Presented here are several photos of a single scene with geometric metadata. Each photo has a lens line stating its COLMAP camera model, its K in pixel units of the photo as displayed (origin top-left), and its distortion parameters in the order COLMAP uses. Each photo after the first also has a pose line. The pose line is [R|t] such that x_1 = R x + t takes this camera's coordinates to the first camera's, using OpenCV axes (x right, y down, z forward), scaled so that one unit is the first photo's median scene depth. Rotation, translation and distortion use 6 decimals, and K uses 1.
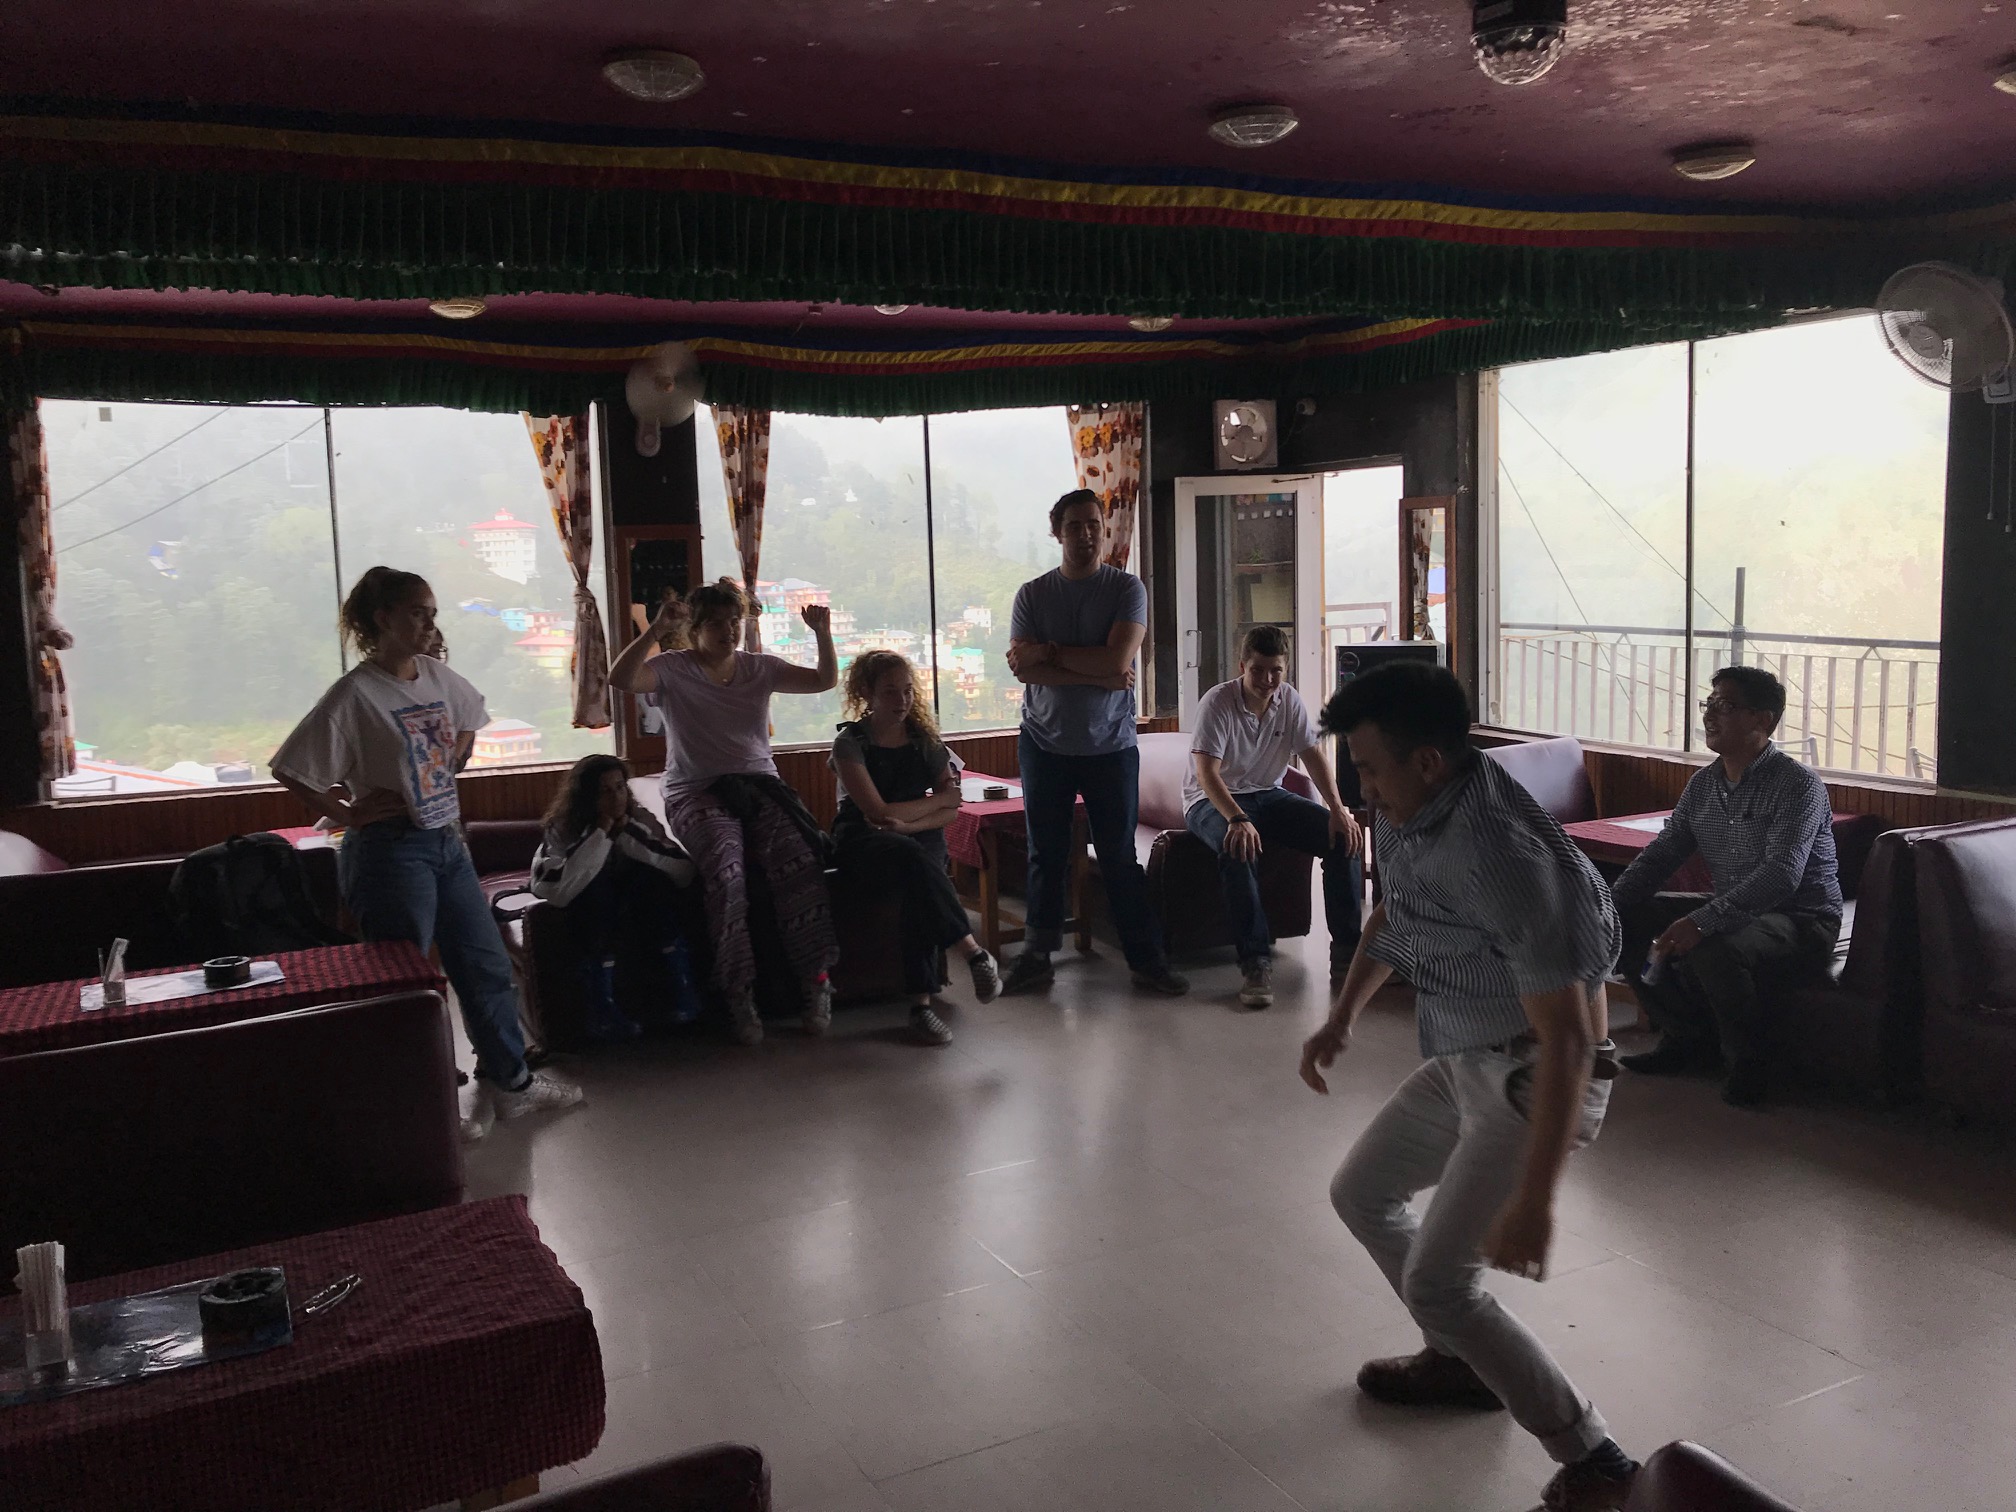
lens RADIAL K [[1669.6, 0, 1001.8], [0, 1669.6, 747.6], [0, 0, 1]] dist [0.017896, -0.018839]
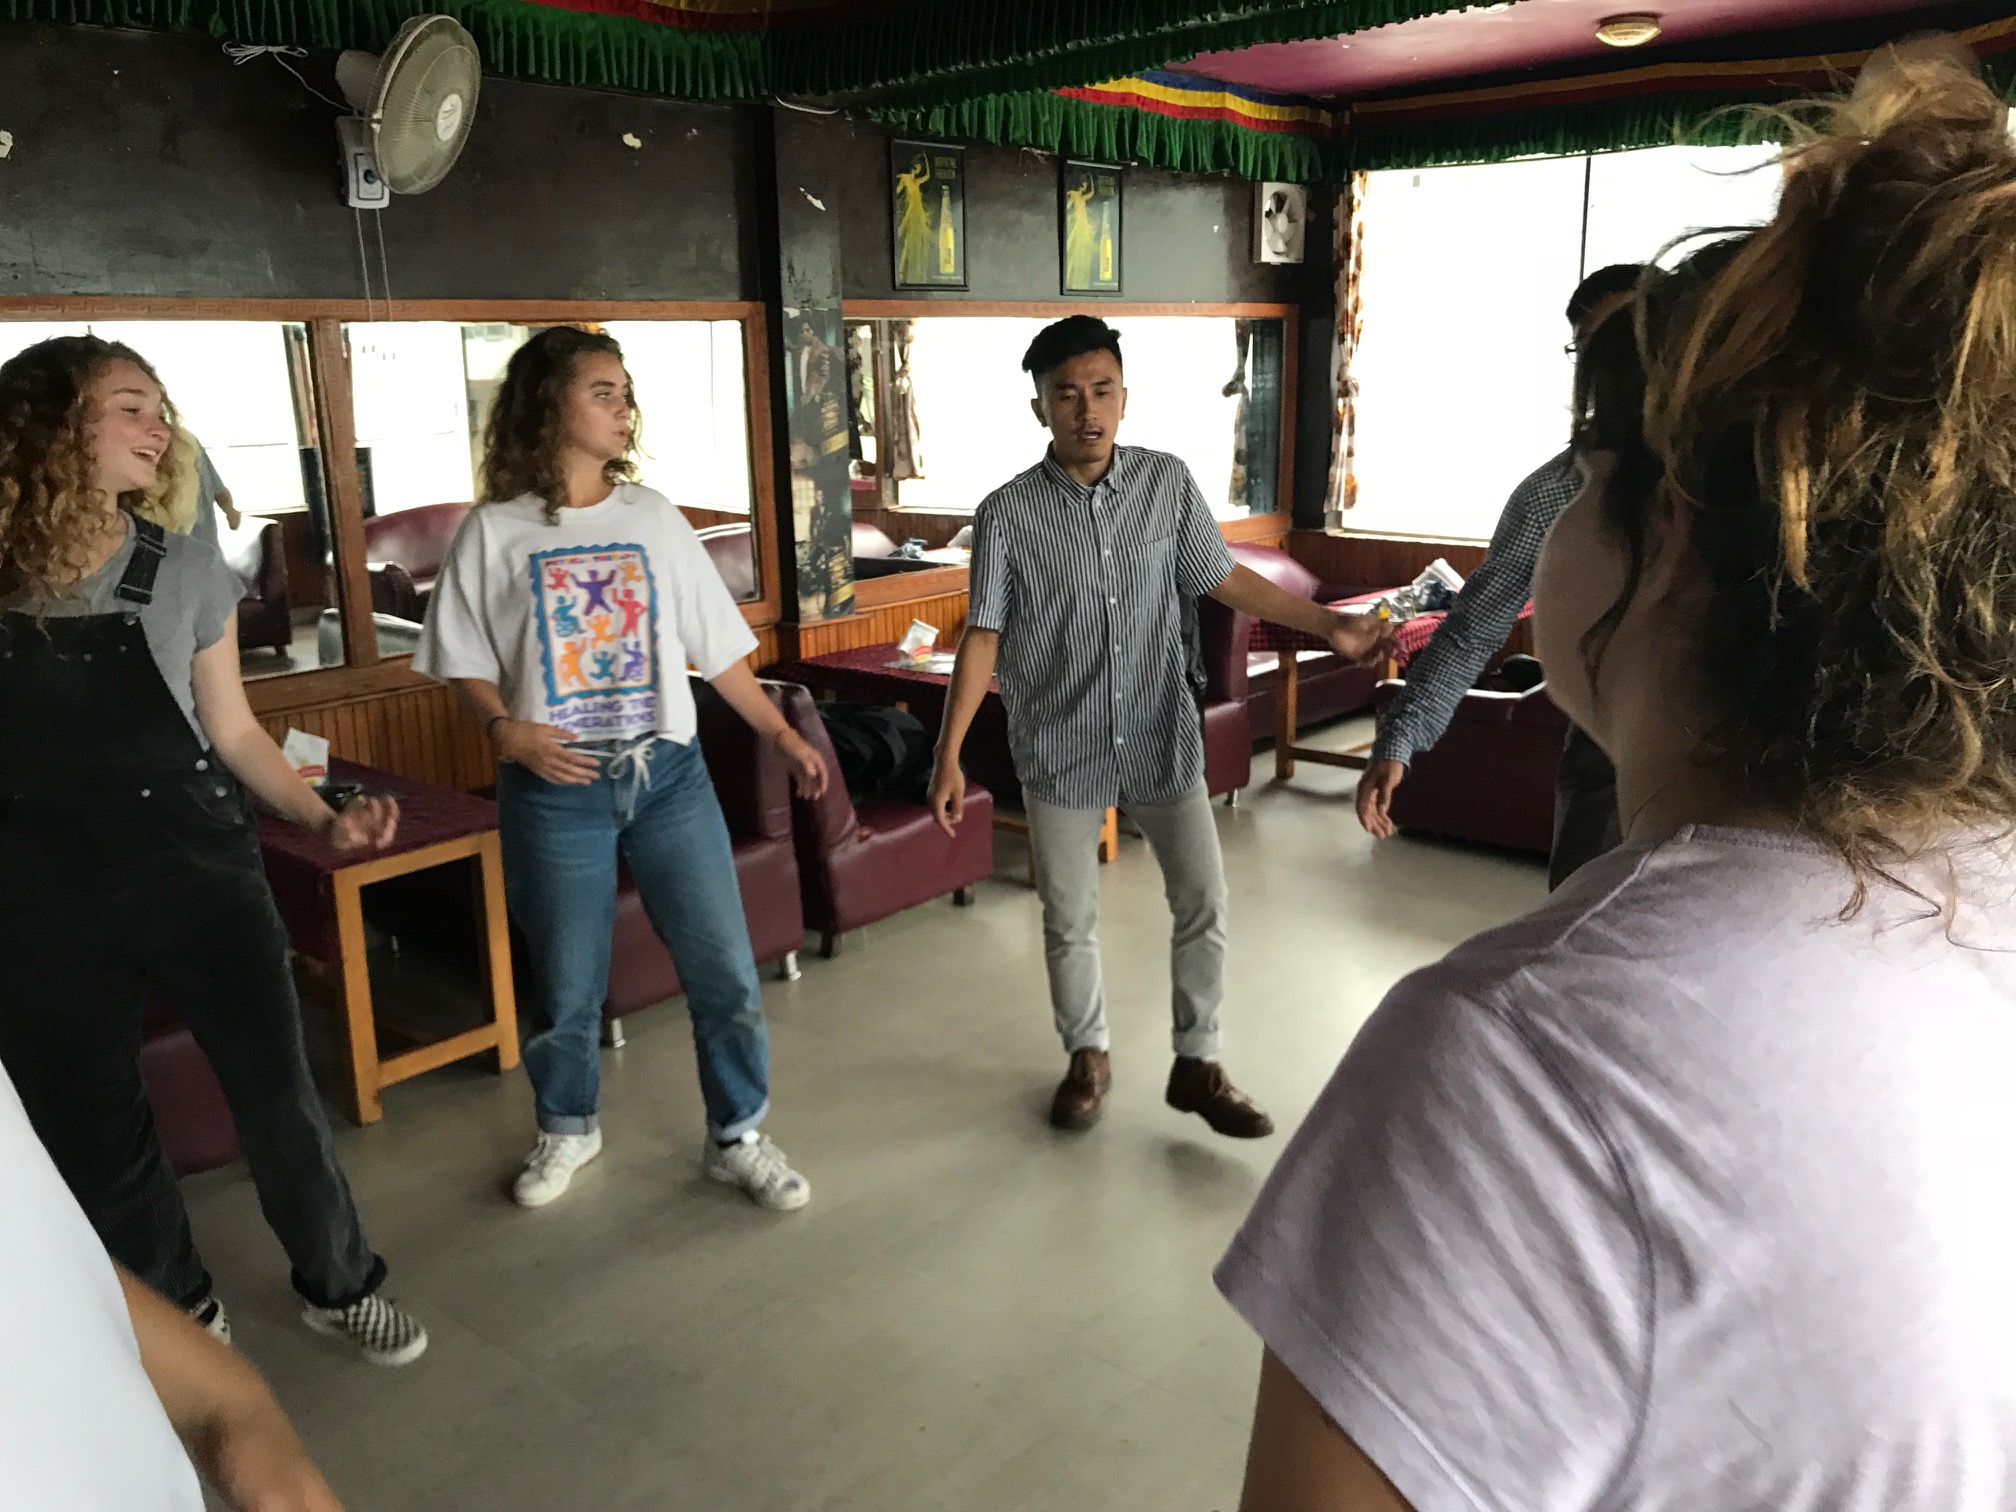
lens RADIAL K [[1669.6, 0, 1024.7], [0, 1669.6, 767.2], [0, 0, 1]] dist [0.017896, -0.018839]
pose [[0.384459, 0.243833, -0.890358, 0.404211], [-0.095994, 0.969817, 0.224143, -0.044040], [0.918138, -0.000705, 0.396261, 0.305684]]
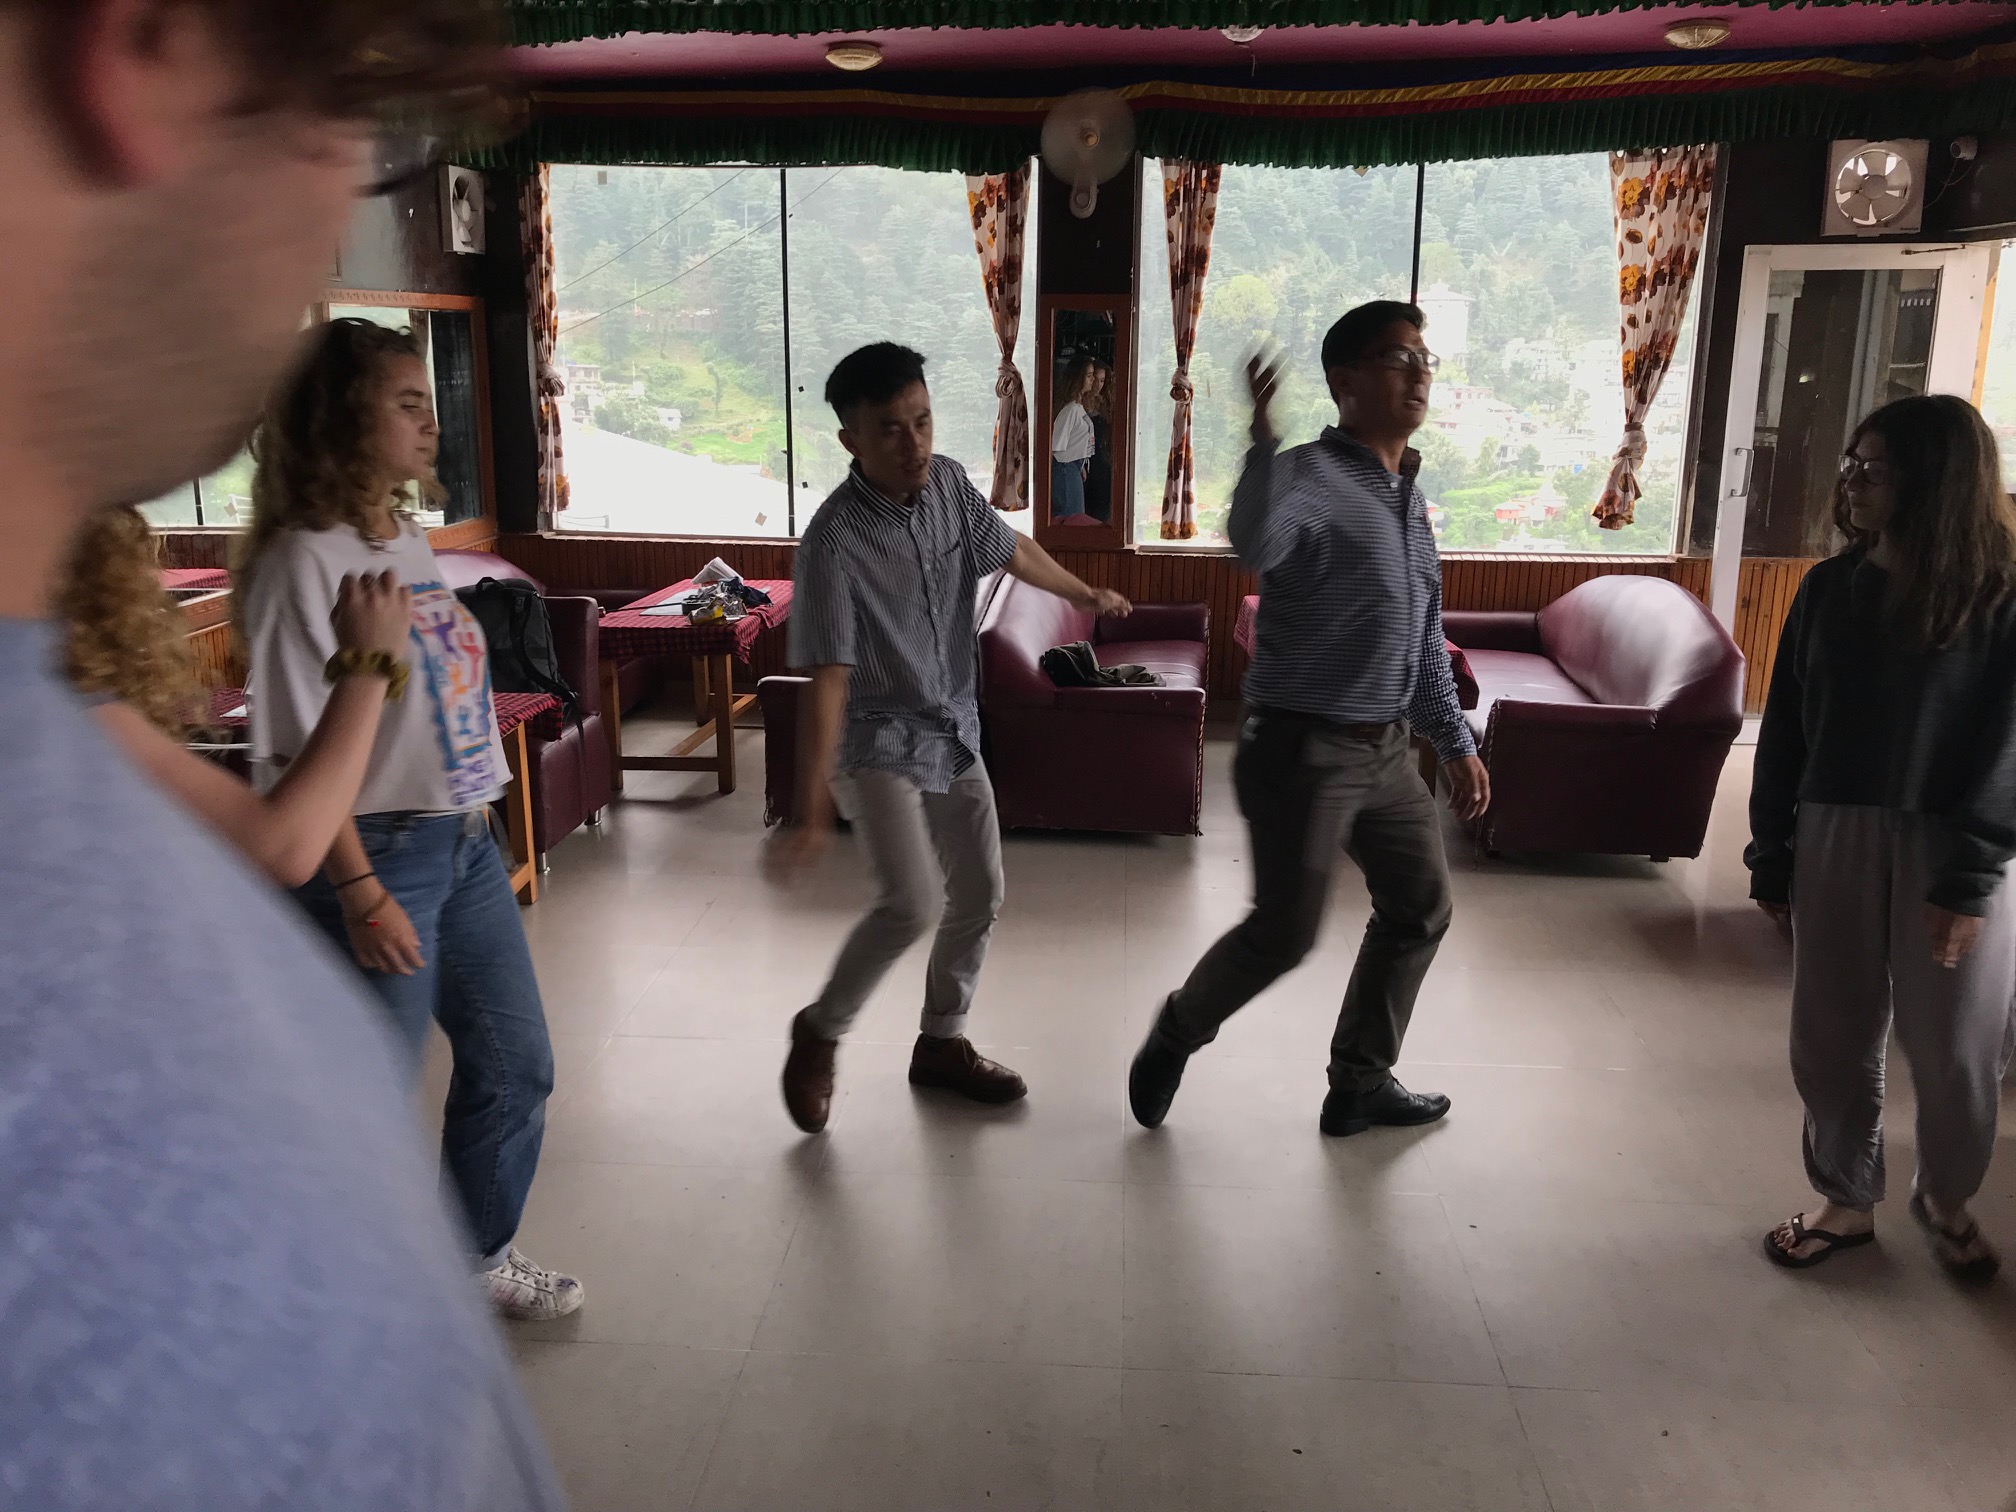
lens RADIAL K [[1669.6, 0, 1007.0], [0, 1669.6, 756.1], [0, 0, 1]] dist [0.017896, -0.018839]
pose [[0.855254, 0.158639, -0.493331, 0.262326], [-0.090511, 0.983086, 0.159215, -0.024930], [0.510244, -0.091518, 0.855146, 0.159956]]
